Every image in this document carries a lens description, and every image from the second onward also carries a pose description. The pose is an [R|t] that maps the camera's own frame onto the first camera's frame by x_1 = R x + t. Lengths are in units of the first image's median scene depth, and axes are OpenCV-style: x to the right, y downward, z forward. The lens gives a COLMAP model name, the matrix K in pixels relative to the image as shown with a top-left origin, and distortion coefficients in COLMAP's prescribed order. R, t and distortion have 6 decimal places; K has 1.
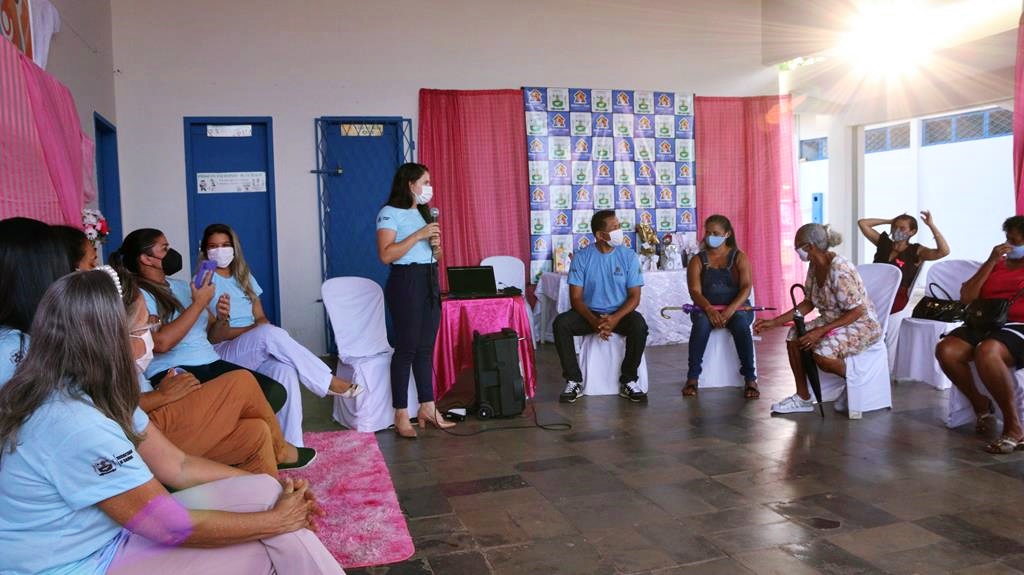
lens RADIAL K [[794.4, 0, 509.7], [0, 794.4, 289.5], [0, 0, 1]] dist [-0.130267, 0.106939]
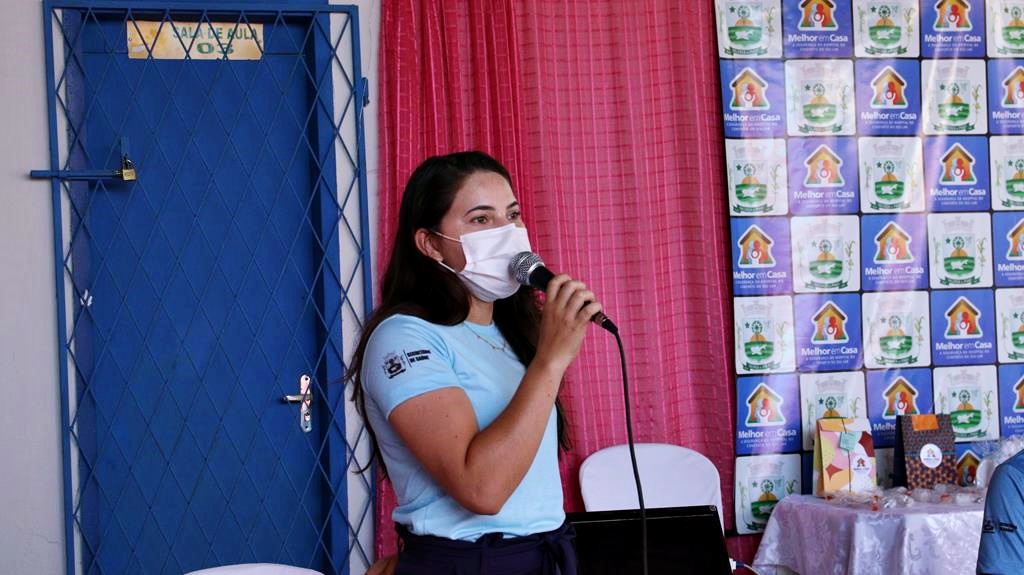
lens RADIAL K [[2189.9, 0, 514.1], [0, 2189.9, 290.4], [0, 0, 1]] dist [0.205464, 0.000000]
pose [[0.999389, -0.007703, 0.034100, -0.092189], [0.010560, 0.996375, -0.084415, -0.030853], [-0.033326, 0.084724, 0.995847, 0.144488]]
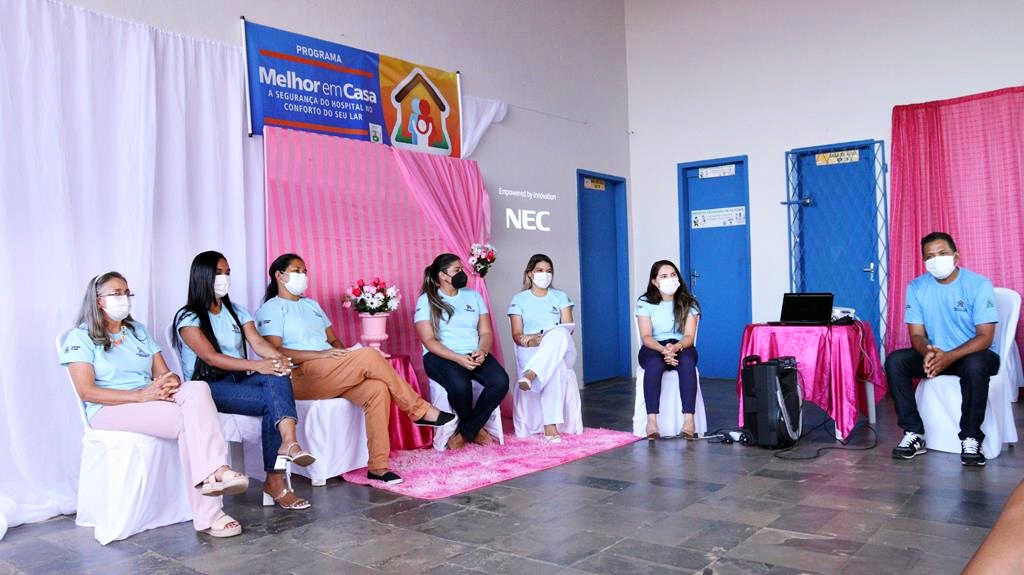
lens RADIAL K [[794.4, 0, 512.0], [0, 794.4, 290.6], [0, 0, 1]] dist [-0.130267, 0.106939]
pose [[0.564440, 0.013643, -0.825361, 0.380355], [-0.054036, 0.998330, -0.020452, 0.004786], [0.823704, 0.056143, 0.564234, 0.126732]]
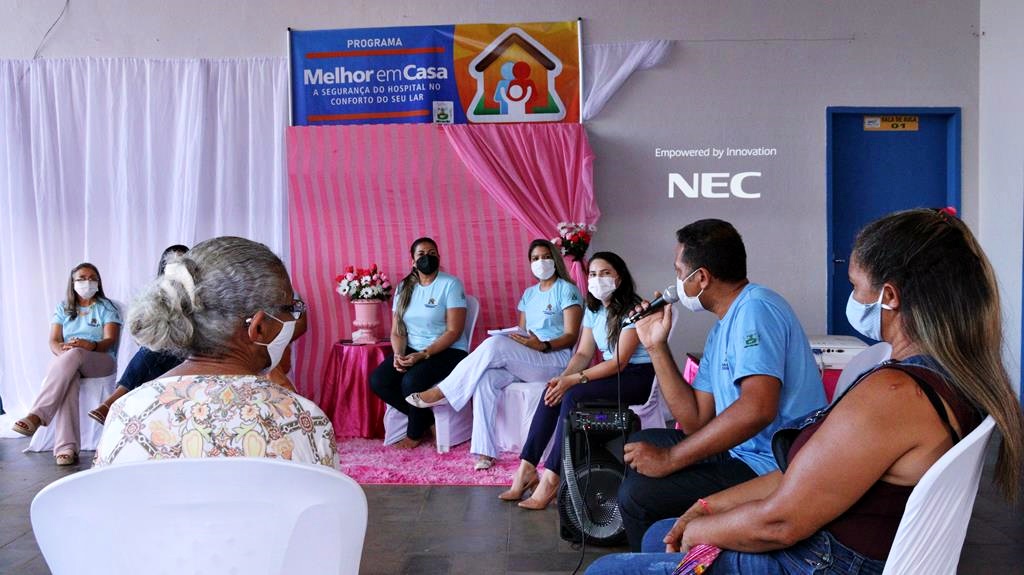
lens RADIAL K [[857.1, 0, 504.7], [0, 857.1, 288.6], [0, 0, 1]] dist [-0.100173, 0.085147]
pose [[-0.301264, 0.068259, -0.951095, 0.420861], [-0.058368, 0.994244, 0.089844, -0.062995], [0.951753, 0.082580, -0.295546, 0.716012]]
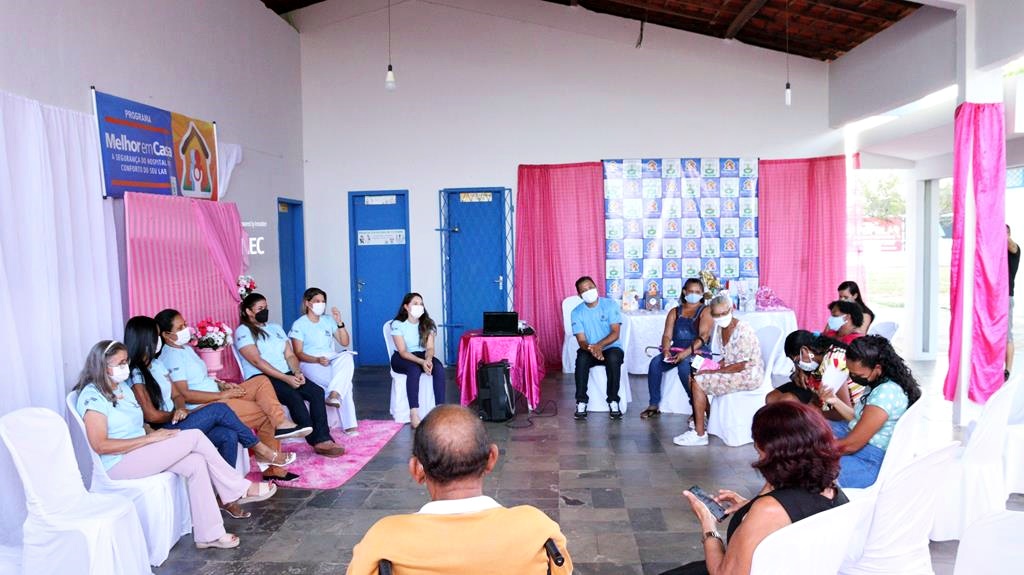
lens RADIAL K [[794.4, 0, 514.9], [0, 794.4, 288.8], [0, 0, 1]] dist [-0.130267, 0.106939]
pose [[0.940548, 0.029436, -0.338382, 0.321057], [-0.031245, 0.999512, 0.000101, -0.050947], [0.338220, 0.010478, 0.941009, -0.218714]]
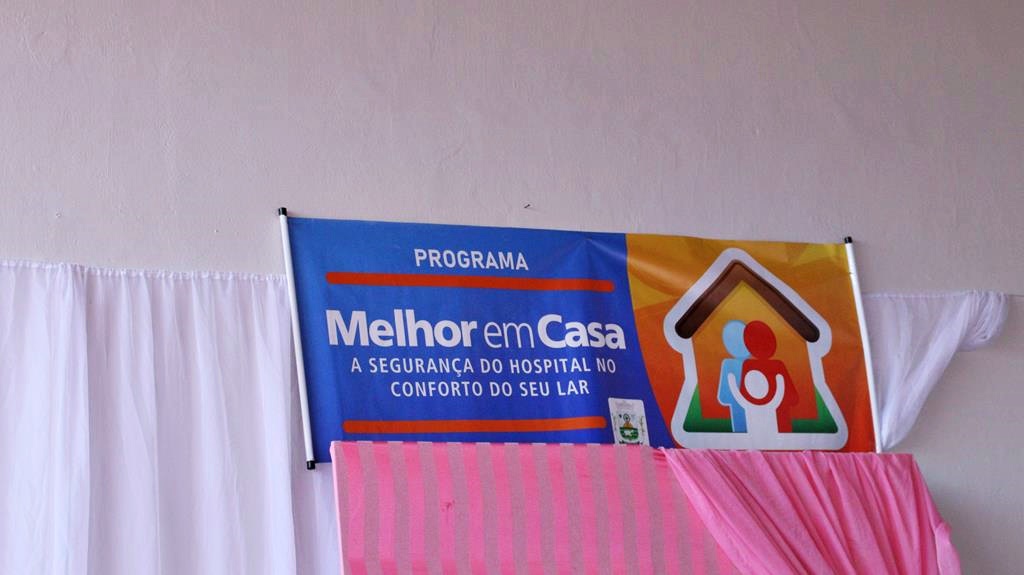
lens RADIAL K [[2189.9, 0, 519.0], [0, 2189.9, 296.2], [0, 0, 1]] dist [0.205464, 0.000000]
pose [[0.193359, -0.233632, -0.952905, 0.521326], [0.000782, 0.971271, -0.237976, 0.007462], [0.981128, 0.045270, 0.187987, 0.222039]]
